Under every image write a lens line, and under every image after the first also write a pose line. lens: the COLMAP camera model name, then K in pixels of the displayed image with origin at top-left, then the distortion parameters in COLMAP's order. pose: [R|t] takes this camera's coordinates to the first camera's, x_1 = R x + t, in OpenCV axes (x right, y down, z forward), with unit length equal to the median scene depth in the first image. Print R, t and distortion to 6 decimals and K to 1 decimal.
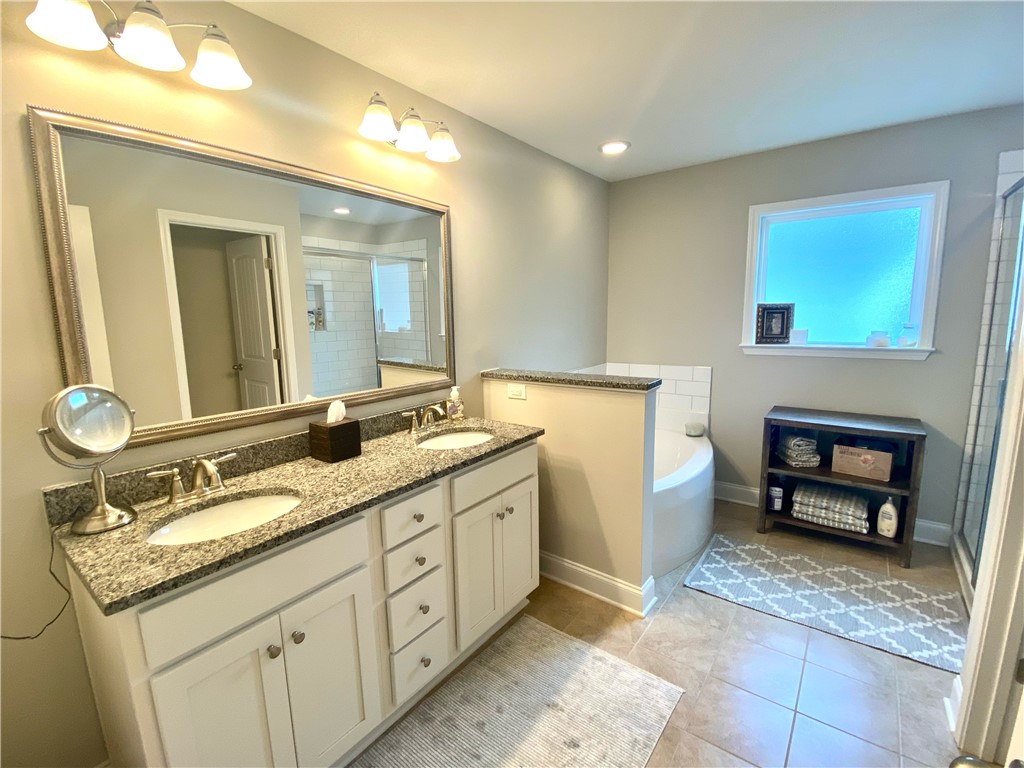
lens RADIAL K [[463.9, 0, 514.5], [0, 463.9, 383.8], [0, 0, 1]] dist [0.004628, -0.004396]
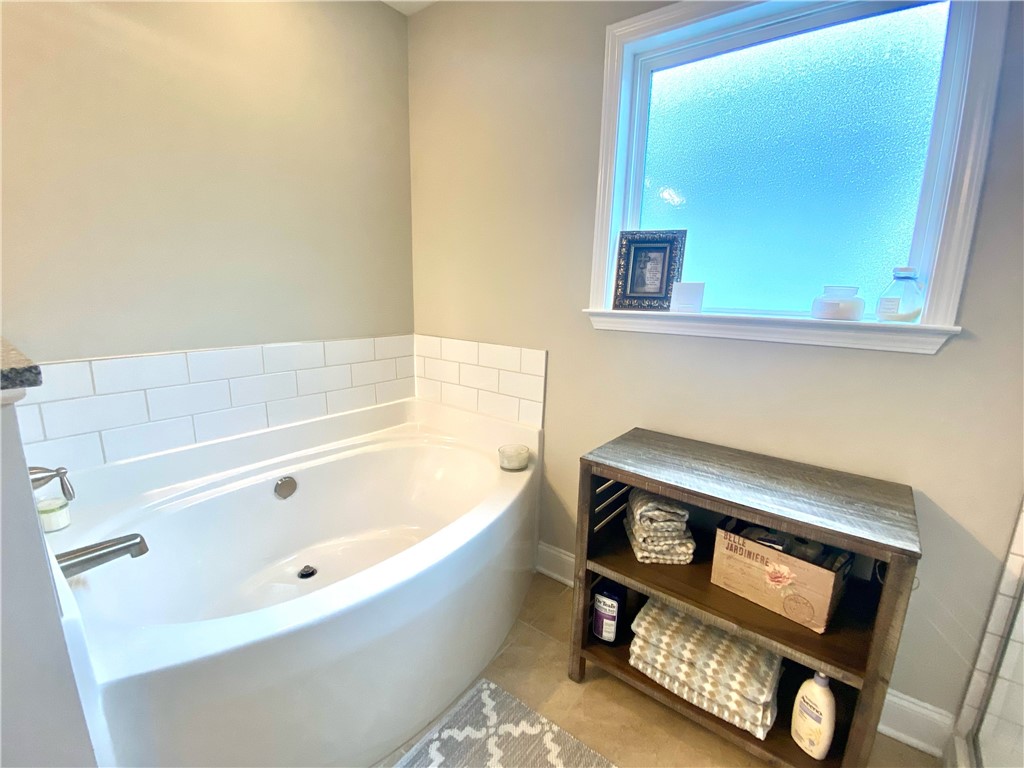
lens RADIAL K [[463.9, 0, 510.7], [0, 463.9, 384.7], [0, 0, 1]] dist [0.004628, -0.004396]
pose [[0.998510, 0.054552, -0.001609, 0.471612], [-0.054418, 0.997428, 0.046650, -0.021165], [0.004149, -0.046493, 0.998910, 0.540935]]
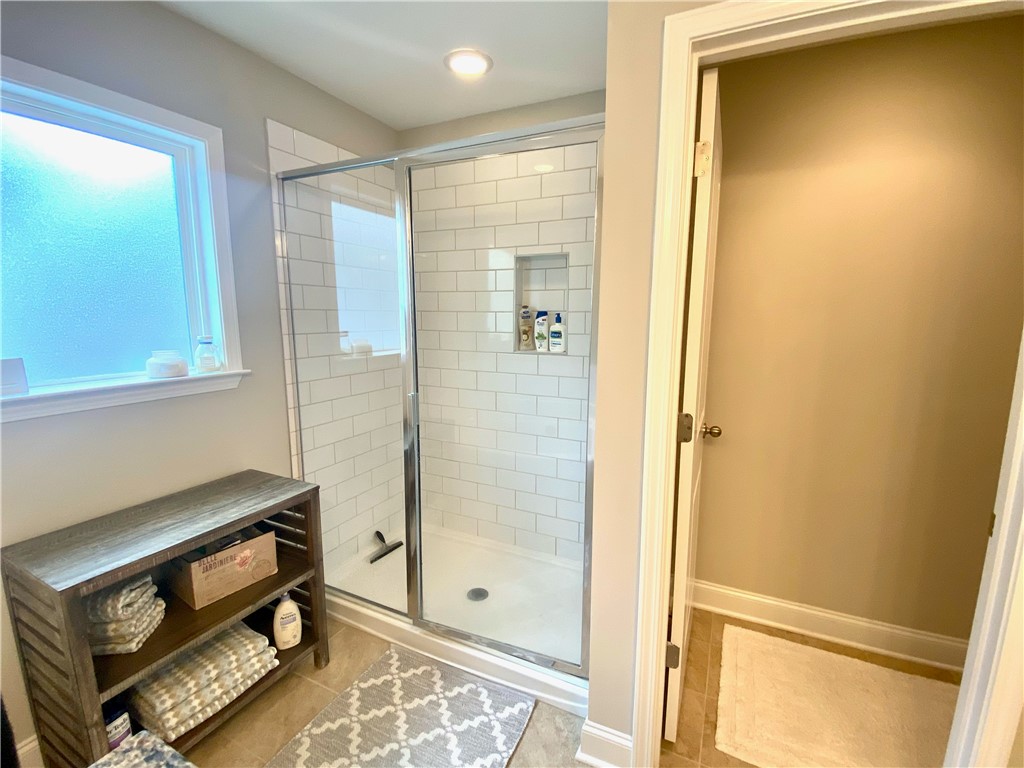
lens RADIAL K [[463.9, 0, 508.9], [0, 463.9, 384.9], [0, 0, 1]] dist [0.004628, -0.004396]
pose [[-0.187091, -0.129665, 0.973747, 0.118154], [0.161664, 0.973671, 0.160716, -0.097727], [-0.968949, 0.187488, -0.161203, 0.682336]]
